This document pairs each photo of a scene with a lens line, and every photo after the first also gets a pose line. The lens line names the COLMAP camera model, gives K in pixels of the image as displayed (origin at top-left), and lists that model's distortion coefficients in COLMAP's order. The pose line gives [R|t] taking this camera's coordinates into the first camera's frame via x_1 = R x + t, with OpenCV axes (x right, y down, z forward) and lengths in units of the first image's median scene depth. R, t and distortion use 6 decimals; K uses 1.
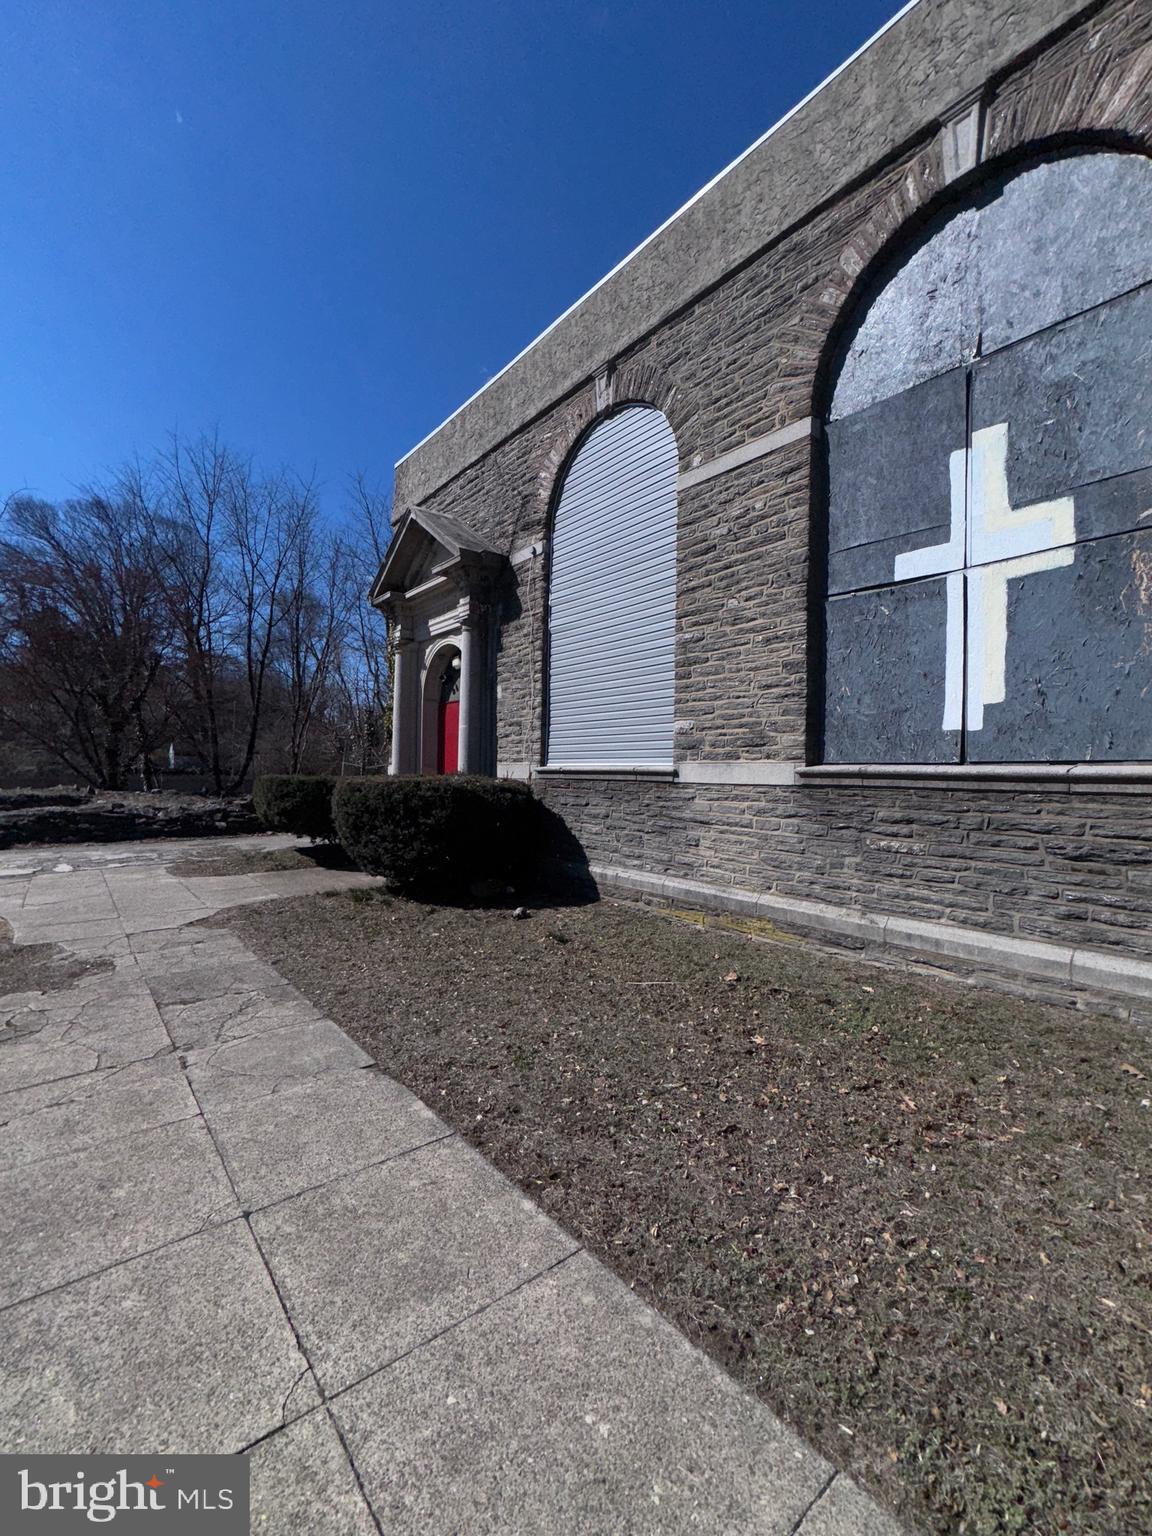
lens RADIAL K [[636.0, 0, 576.0], [0, 636.0, 768.0], [0, 0, 1]] dist [-0.000728, -0.000225]
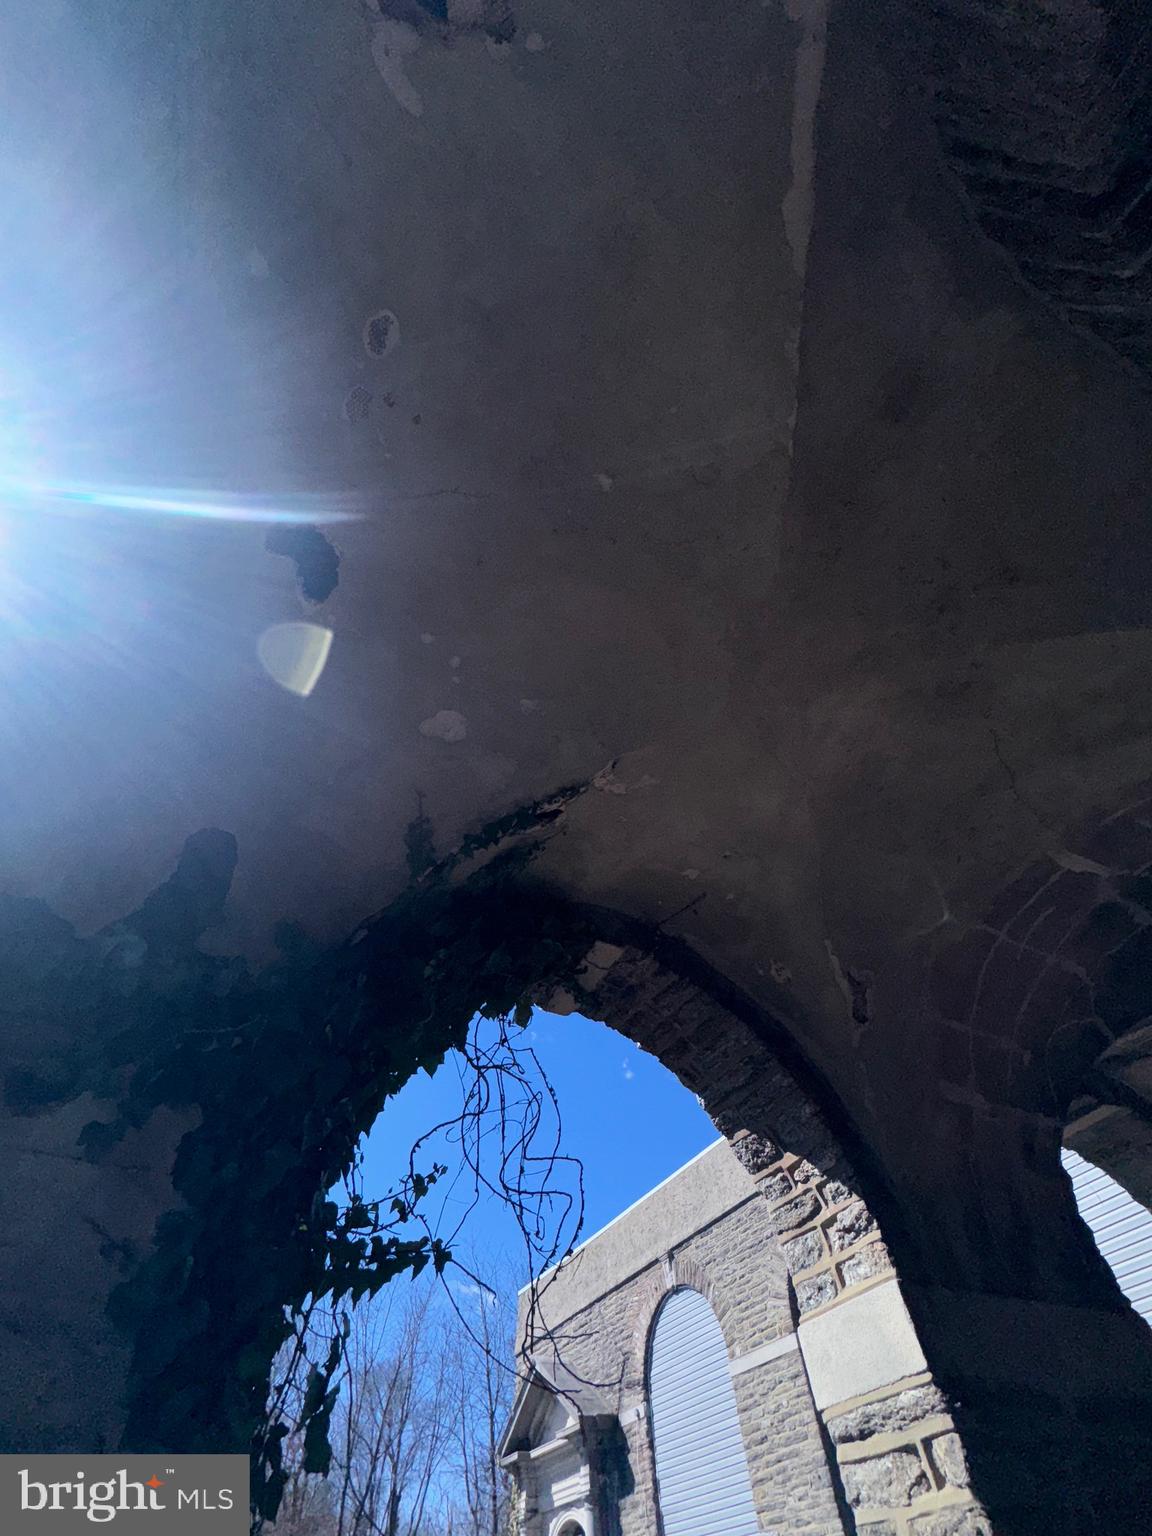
lens RADIAL K [[636.0, 0, 576.0], [0, 636.0, 768.0], [0, 0, 1]] dist [-0.000728, -0.000225]
pose [[0.983419, -0.175322, -0.046351, 0.096805], [0.064764, 0.578280, -0.813264, -0.068749], [0.169386, 0.796777, 0.580047, -0.773206]]
